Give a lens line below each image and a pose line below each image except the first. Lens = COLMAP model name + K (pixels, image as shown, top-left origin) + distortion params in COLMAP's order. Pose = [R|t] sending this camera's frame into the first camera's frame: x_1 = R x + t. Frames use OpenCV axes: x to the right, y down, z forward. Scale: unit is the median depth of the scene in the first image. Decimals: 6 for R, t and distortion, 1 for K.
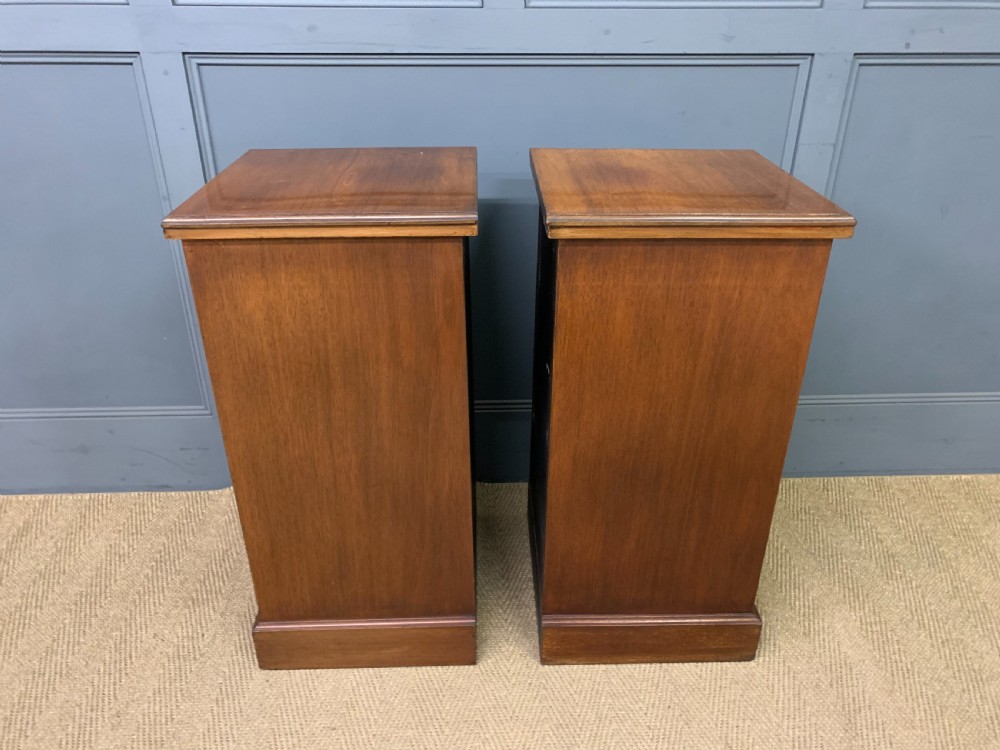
lens RADIAL K [[726.8, 0, 500.0], [0, 726.8, 375.0], [0, 0, 1]] dist [0.009526, -0.002755]
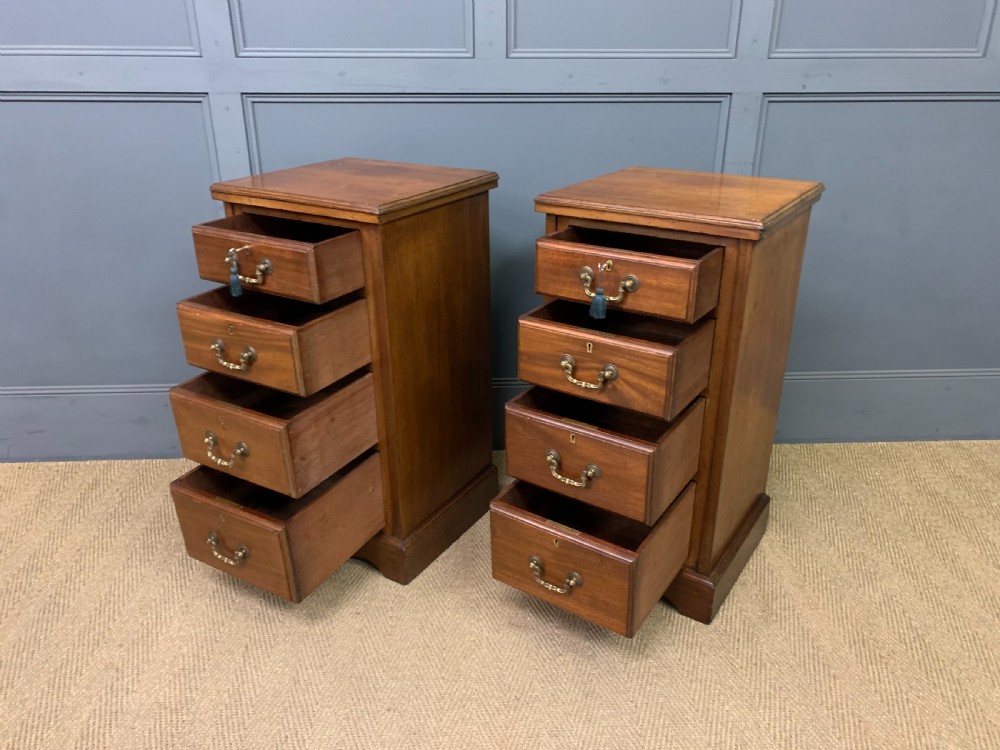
lens RADIAL K [[728.0, 0, 497.9], [0, 728.0, 386.8], [0, 0, 1]] dist [-0.001526, 0.011822]
pose [[0.999958, -0.006064, 0.006846, 0.005919], [0.006472, 0.998098, -0.061309, 0.156229], [-0.006462, 0.061351, 0.998095, -0.253269]]
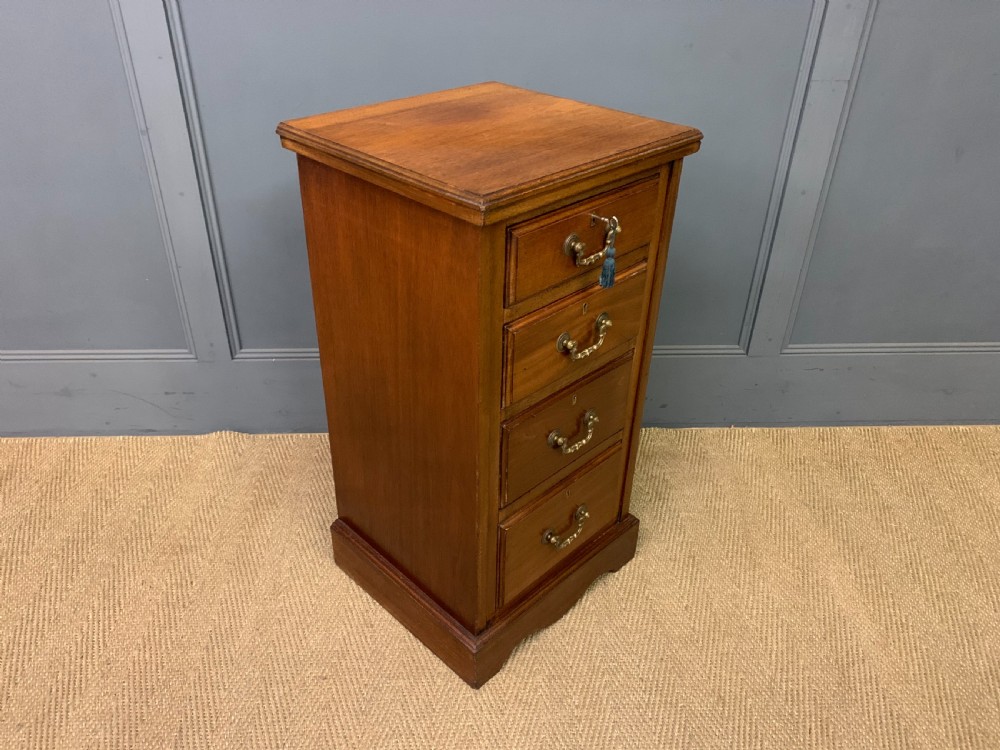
lens RADIAL K [[726.1, 0, 484.4], [0, 726.1, 361.3], [0, 0, 1]] dist [0.007717, -0.000201]
pose [[0.999960, 0.008911, 0.001096, -0.013791], [-0.008965, 0.997669, 0.067647, -0.014043], [-0.000491, -0.067655, 0.997709, 0.033777]]
